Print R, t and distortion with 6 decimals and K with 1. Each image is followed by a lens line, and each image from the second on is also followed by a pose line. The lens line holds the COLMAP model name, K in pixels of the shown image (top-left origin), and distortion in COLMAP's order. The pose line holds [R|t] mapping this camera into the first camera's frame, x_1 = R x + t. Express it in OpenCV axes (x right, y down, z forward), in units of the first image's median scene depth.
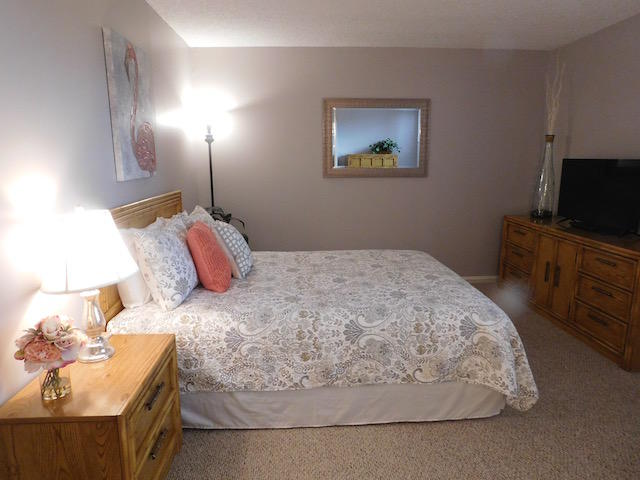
lens RADIAL K [[414.9, 0, 317.7], [0, 414.9, 235.9], [0, 0, 1]] dist [-0.048104, 0.004920]
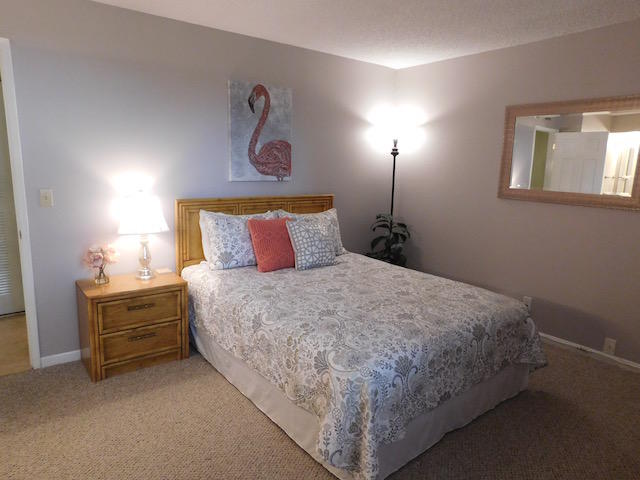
lens RADIAL K [[414.9, 0, 317.7], [0, 414.9, 235.9], [0, 0, 1]] dist [-0.048104, 0.004920]
pose [[0.582892, 0.161778, -0.796282, 0.891992], [-0.182024, 0.981071, 0.066076, -0.092445], [0.791899, 0.106427, 0.601306, 0.358137]]
